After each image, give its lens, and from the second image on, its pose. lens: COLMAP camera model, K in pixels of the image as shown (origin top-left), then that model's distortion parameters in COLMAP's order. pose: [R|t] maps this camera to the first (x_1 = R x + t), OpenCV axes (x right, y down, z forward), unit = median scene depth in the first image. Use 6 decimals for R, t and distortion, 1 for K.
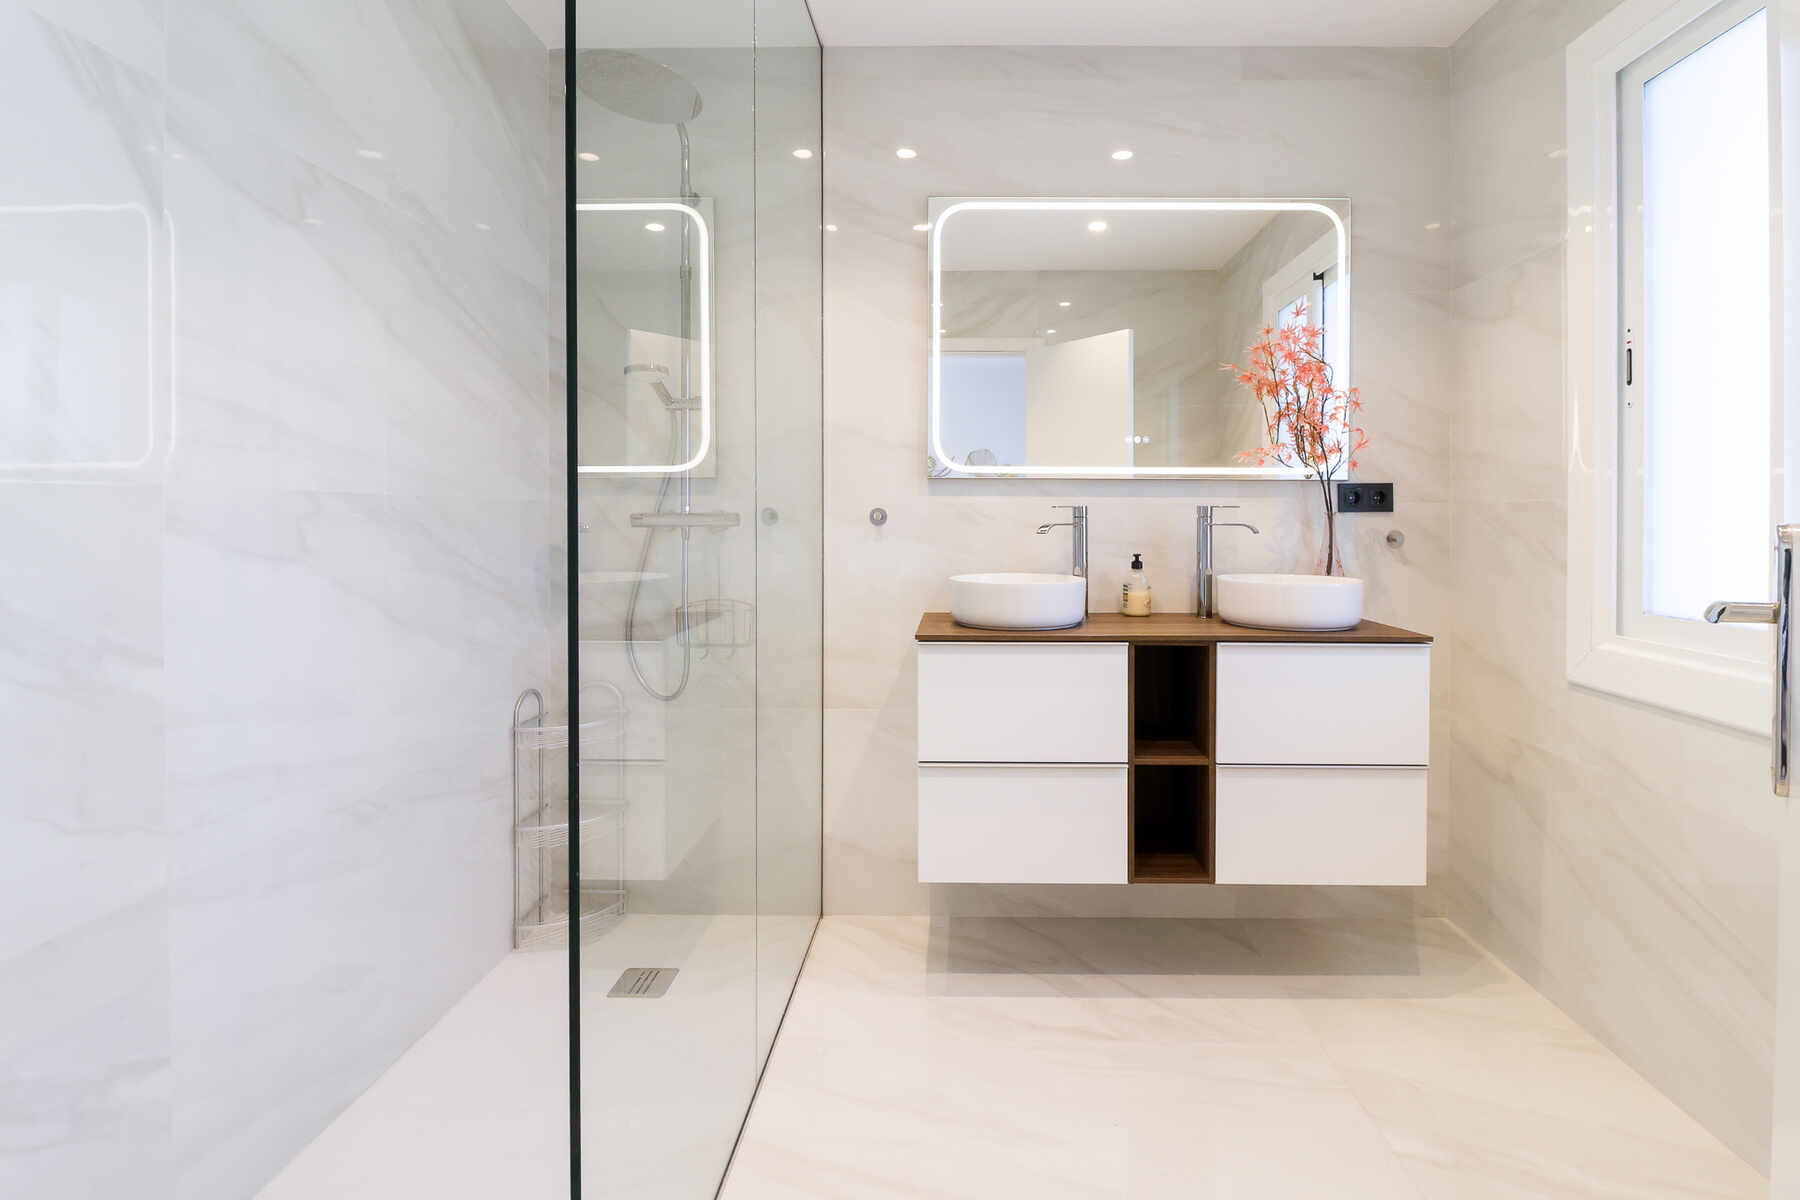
lens RADIAL K [[828.2, 0, 951.9], [0, 828.2, 529.6], [0, 0, 1]] dist [0.000052, -0.025336]
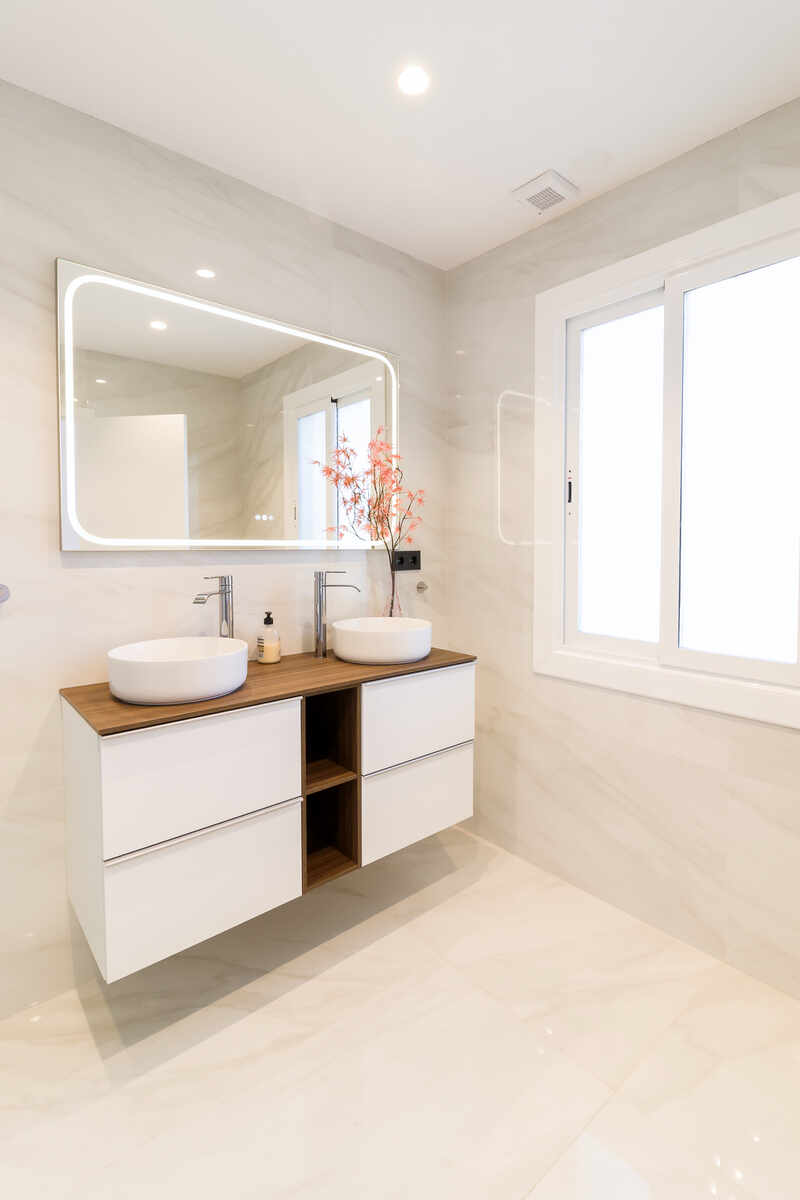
lens RADIAL K [[554.1, 0, 403.1], [0, 554.1, 559.8], [0, 0, 1]] dist [0.000000, -0.010820]
pose [[0.740987, -0.025289, 0.671043, -0.191012], [0.013764, 0.999653, 0.022474, -0.068764], [-0.671378, -0.007417, 0.741078, 0.288132]]
